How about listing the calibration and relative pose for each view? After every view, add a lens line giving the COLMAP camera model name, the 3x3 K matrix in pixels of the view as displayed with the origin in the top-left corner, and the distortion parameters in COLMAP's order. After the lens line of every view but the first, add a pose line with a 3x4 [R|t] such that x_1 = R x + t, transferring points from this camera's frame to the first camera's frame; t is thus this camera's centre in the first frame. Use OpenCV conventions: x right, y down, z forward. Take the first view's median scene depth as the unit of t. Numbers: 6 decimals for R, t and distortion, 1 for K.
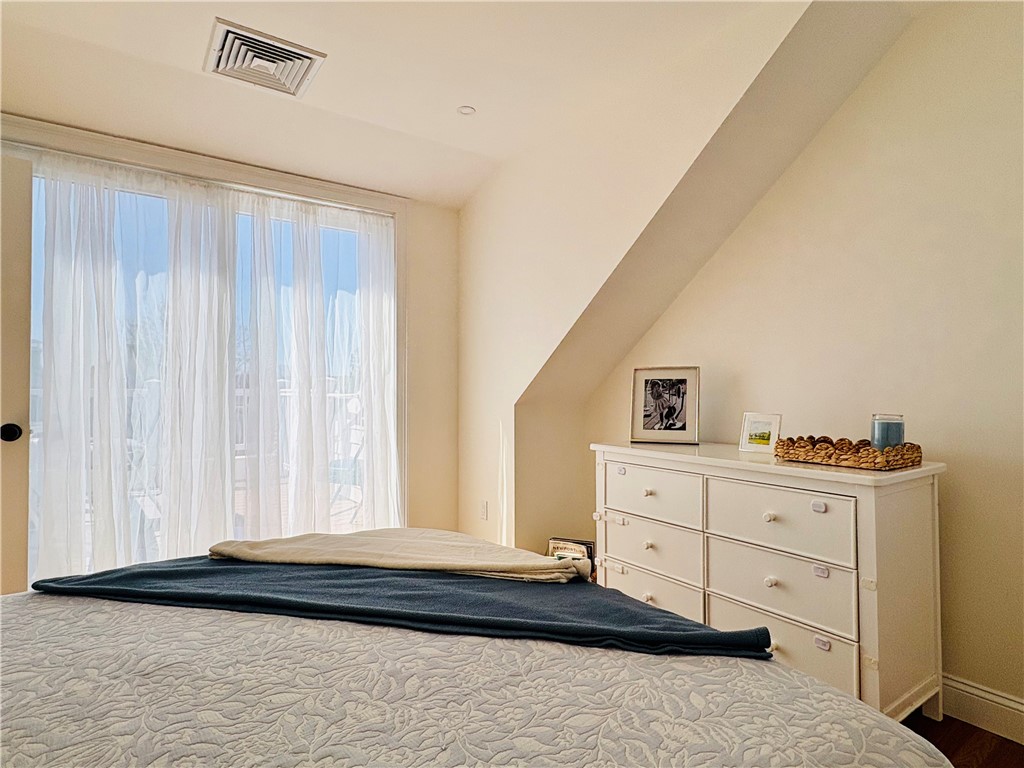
lens RADIAL K [[566.9, 0, 510.6], [0, 566.9, 383.7], [0, 0, 1]] dist [-0.000321, 0.000749]
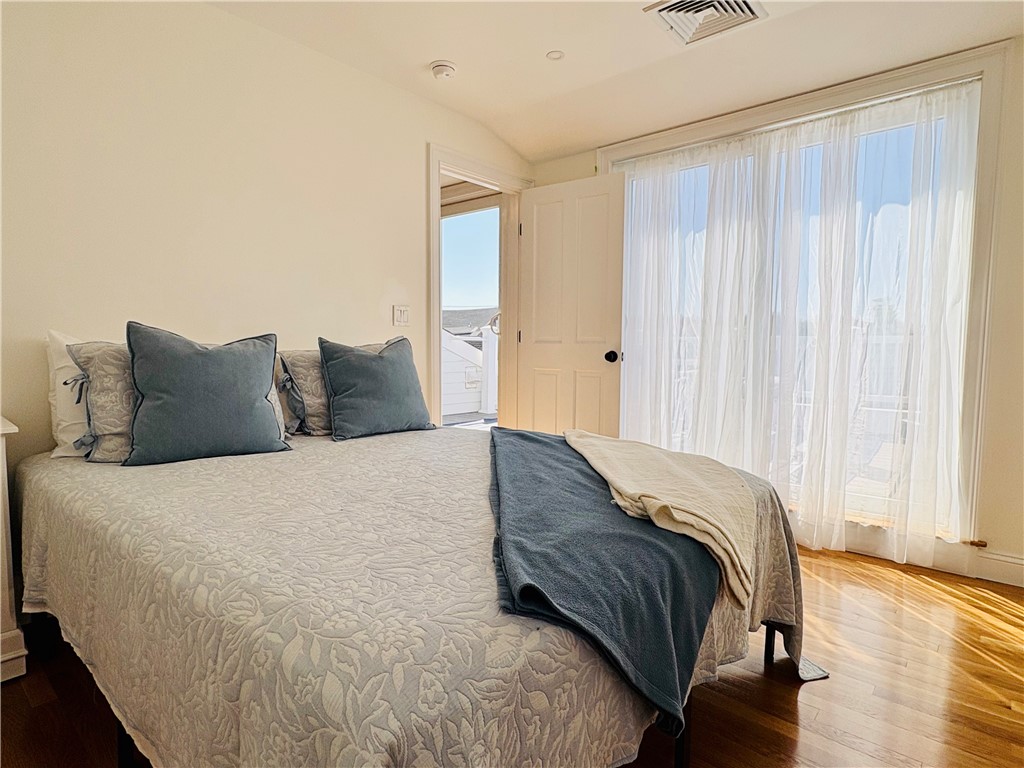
lens RADIAL K [[566.9, 0, 508.9], [0, 566.9, 387.7], [0, 0, 1]] dist [-0.000321, 0.000749]
pose [[0.225731, 0.073604, -0.971405, 0.457469], [0.003001, 0.997084, 0.076247, 0.042443], [0.974185, -0.020127, 0.224851, 0.315038]]
